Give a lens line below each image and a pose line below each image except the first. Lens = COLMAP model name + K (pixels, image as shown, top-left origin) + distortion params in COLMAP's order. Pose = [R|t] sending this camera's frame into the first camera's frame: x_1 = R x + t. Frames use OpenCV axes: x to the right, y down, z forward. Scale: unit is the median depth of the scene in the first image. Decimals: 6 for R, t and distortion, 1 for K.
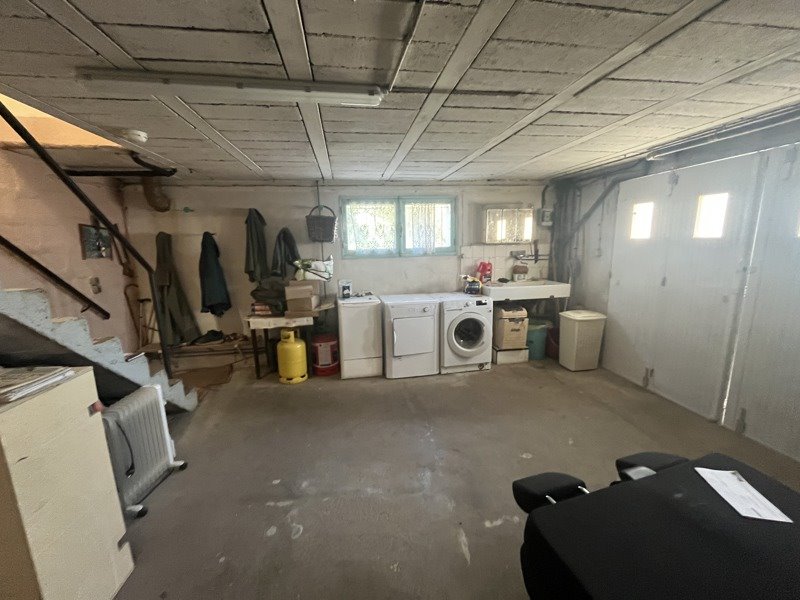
lens RADIAL K [[324.4, 0, 399.6], [0, 324.4, 301.8], [0, 0, 1]] dist [0.000652, -0.000089]
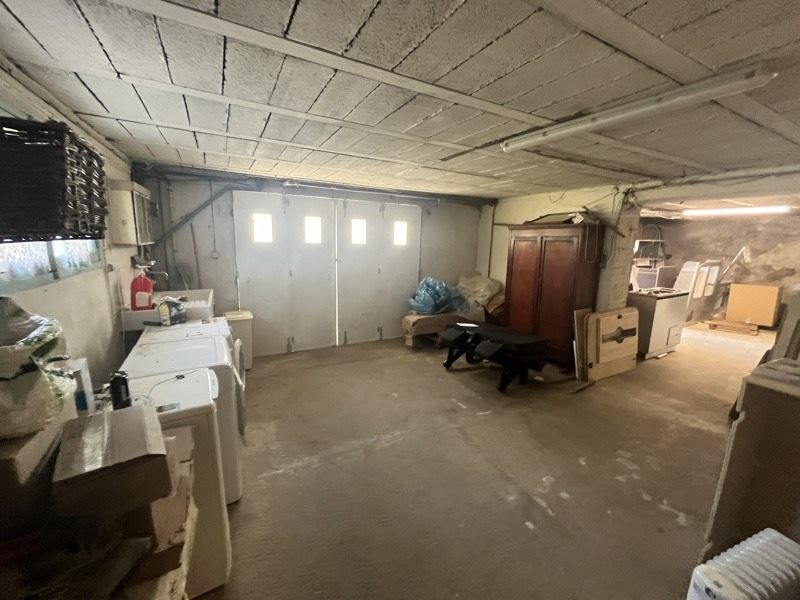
lens RADIAL K [[324.4, 0, 399.3], [0, 324.4, 300.3], [0, 0, 1]] dist [0.000652, -0.000089]
pose [[-0.329298, -0.157850, 0.930938, -0.765757], [0.157978, 0.962820, 0.219137, -0.207078], [-0.930917, 0.219229, -0.292118, 1.135117]]
